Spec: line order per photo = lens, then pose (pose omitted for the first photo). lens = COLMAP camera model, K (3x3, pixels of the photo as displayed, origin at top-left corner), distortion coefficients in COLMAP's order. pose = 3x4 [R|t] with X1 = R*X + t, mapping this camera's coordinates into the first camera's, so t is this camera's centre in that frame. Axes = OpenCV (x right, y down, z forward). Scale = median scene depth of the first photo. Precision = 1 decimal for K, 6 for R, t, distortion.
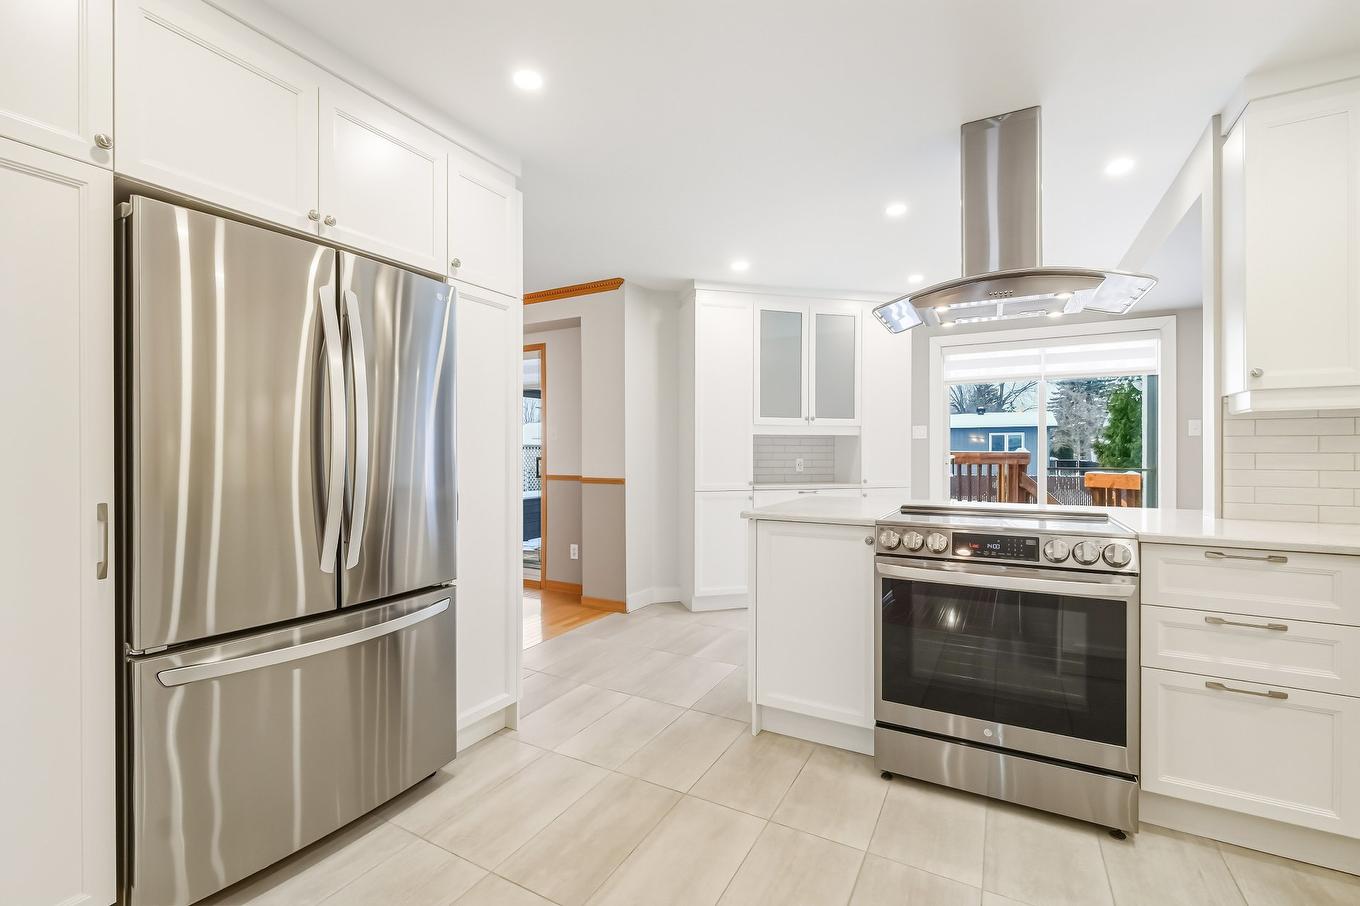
lens RADIAL K [[594.7, 0, 670.7], [0, 594.7, 455.0], [0, 0, 1]] dist [-0.001013, 0.000171]
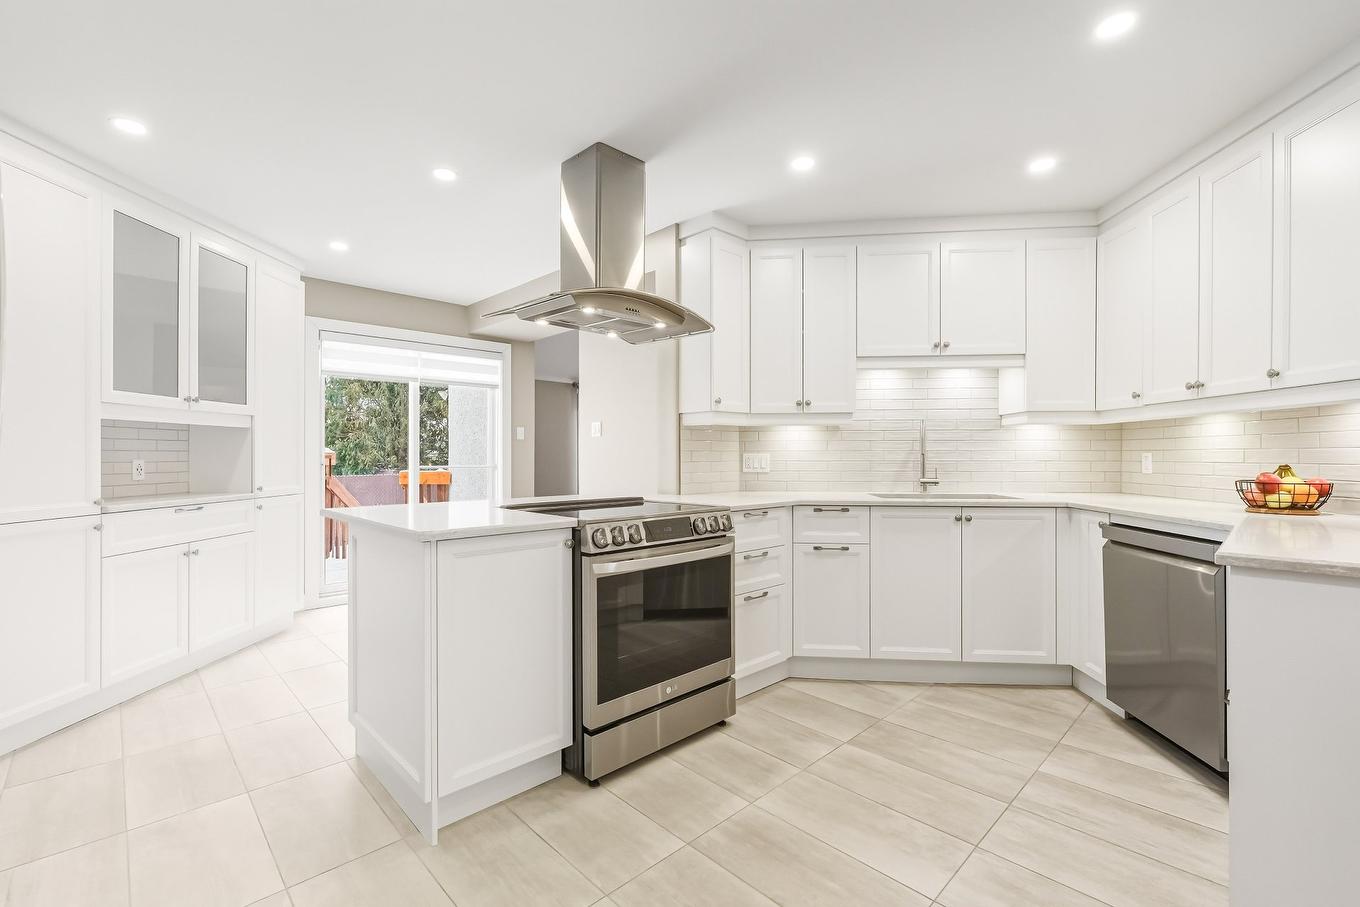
lens RADIAL K [[594.7, 0, 670.7], [0, 594.7, 455.5], [0, 0, 1]] dist [-0.001013, 0.000171]
pose [[0.290830, -0.001721, 0.956773, -0.262498], [0.003817, 0.999993, 0.000639, 0.003725], [-0.956767, 0.003467, 0.290834, 0.300003]]
